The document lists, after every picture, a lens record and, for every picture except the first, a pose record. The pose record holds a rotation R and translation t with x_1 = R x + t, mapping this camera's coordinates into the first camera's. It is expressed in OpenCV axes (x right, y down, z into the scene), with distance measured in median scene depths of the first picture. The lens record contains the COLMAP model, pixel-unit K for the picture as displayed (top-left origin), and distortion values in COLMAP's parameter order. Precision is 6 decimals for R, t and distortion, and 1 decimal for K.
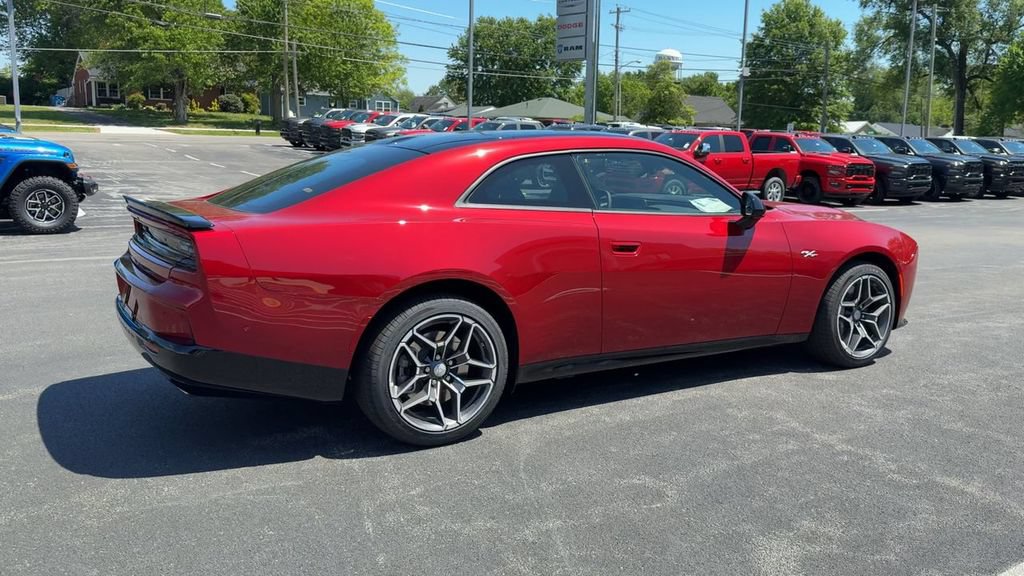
lens RADIAL K [[846.3, 0, 562.1], [0, 846.3, 256.3], [0, 0, 1]] dist [0.119831, -0.205007]
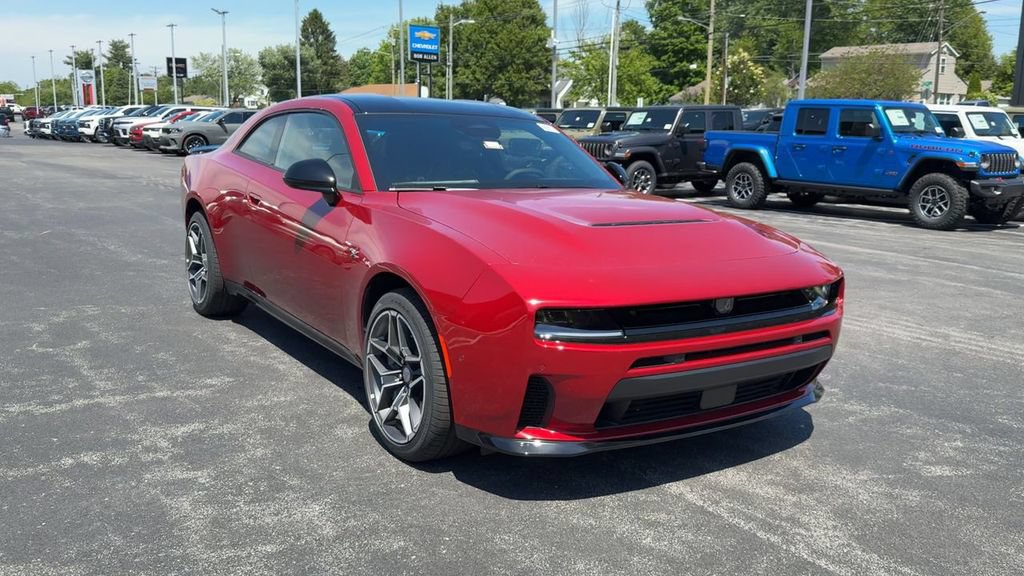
lens RADIAL K [[882.7, 0, 565.5], [0, 882.7, 289.3], [0, 0, 1]] dist [0.098167, -0.181584]
pose [[0.030827, 0.162511, -0.986225, 0.134354], [-0.157779, 0.975114, 0.155749, -0.015353], [0.986993, 0.150805, 0.055701, 0.147696]]
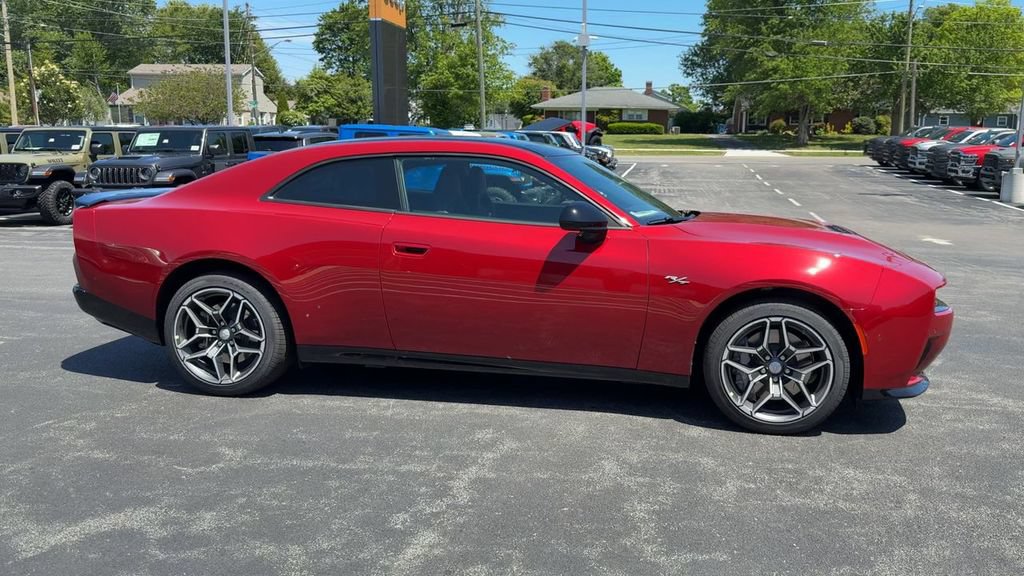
lens RADIAL K [[823.2, 0, 569.4], [0, 823.2, 282.2], [0, 0, 1]] dist [0.121967, -0.237964]
pose [[0.732848, 0.094386, -0.673814, 0.097613], [-0.088641, 0.995136, 0.042989, -0.003371], [0.674594, 0.028223, 0.737649, 0.043595]]
